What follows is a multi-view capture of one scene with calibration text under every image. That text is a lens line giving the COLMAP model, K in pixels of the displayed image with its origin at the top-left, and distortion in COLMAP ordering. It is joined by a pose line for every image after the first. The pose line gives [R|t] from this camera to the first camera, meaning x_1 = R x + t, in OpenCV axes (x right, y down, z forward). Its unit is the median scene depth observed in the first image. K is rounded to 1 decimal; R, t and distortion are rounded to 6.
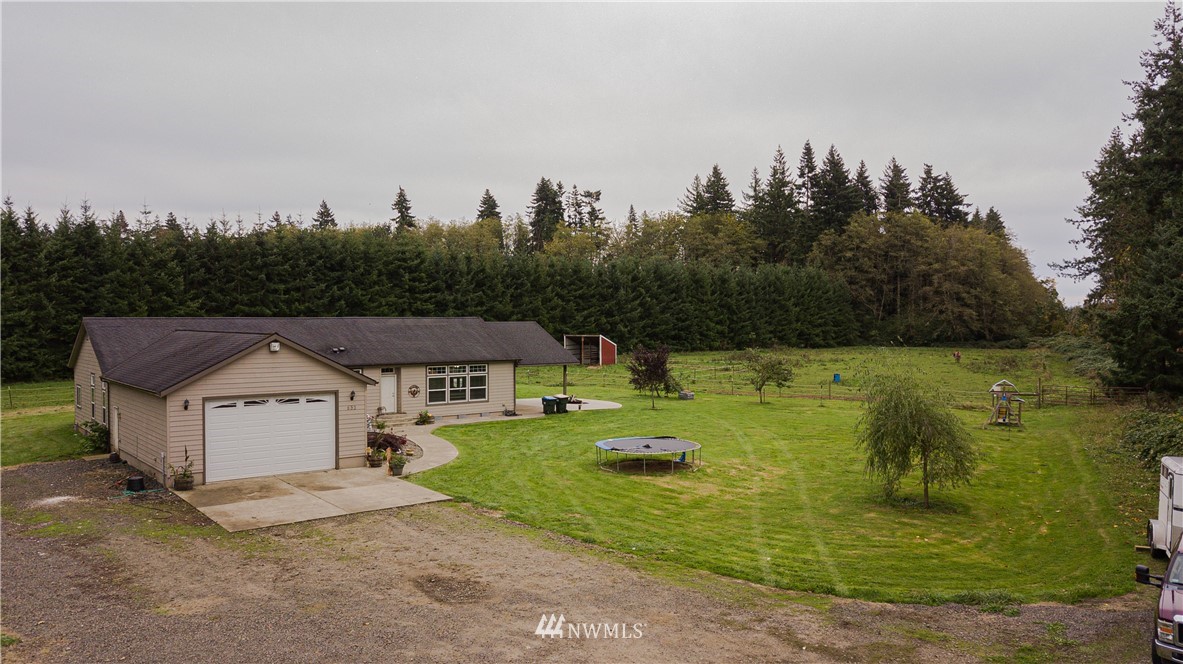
lens RADIAL K [[895.8, 0, 591.5], [0, 895.8, 332.0], [0, 0, 1]] dist [0.039232, -0.047314]
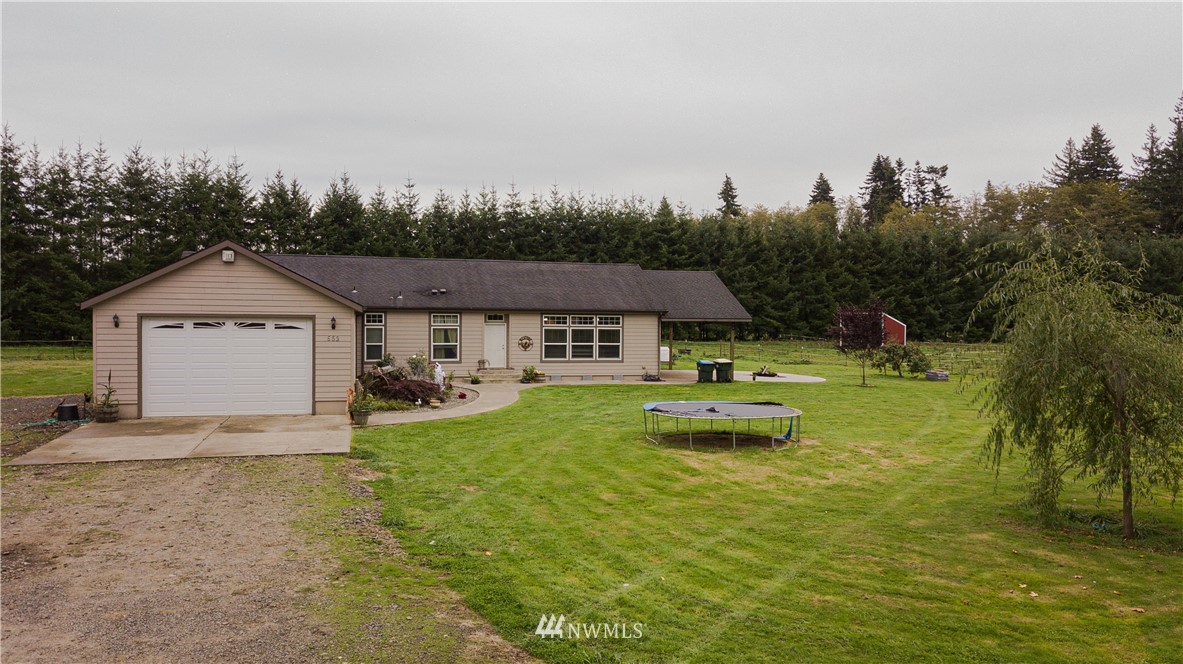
lens RADIAL K [[895.8, 0, 591.5], [0, 895.8, 332.0], [0, 0, 1]] dist [0.039232, -0.047314]
pose [[0.919651, 0.016532, -0.392390, 0.099873], [-0.017704, 0.999843, 0.000632, 0.029005], [0.392338, 0.006365, 0.919799, 0.141107]]
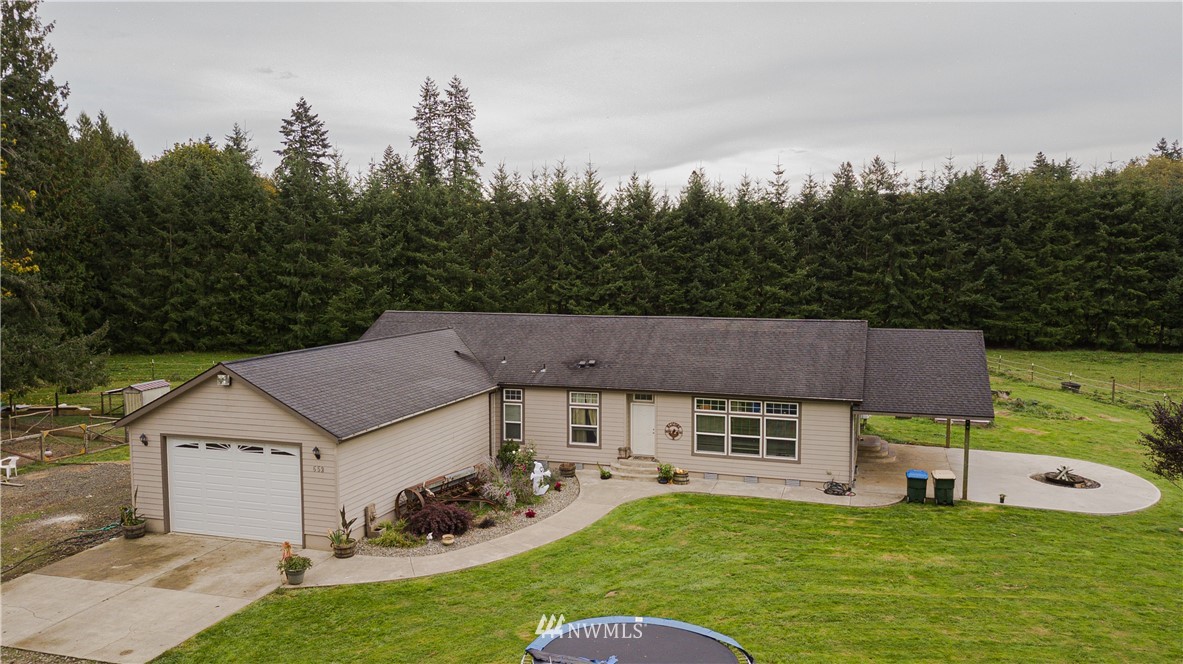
lens RADIAL K [[877.3, 0, 591.5], [0, 877.3, 332.0], [0, 0, 1]] dist [0.044147, -0.003729]
pose [[0.563726, 0.069694, -0.823016, 0.172215], [-0.013404, 0.997074, 0.075253, -0.032765], [0.825853, -0.031390, 0.563011, 0.307737]]
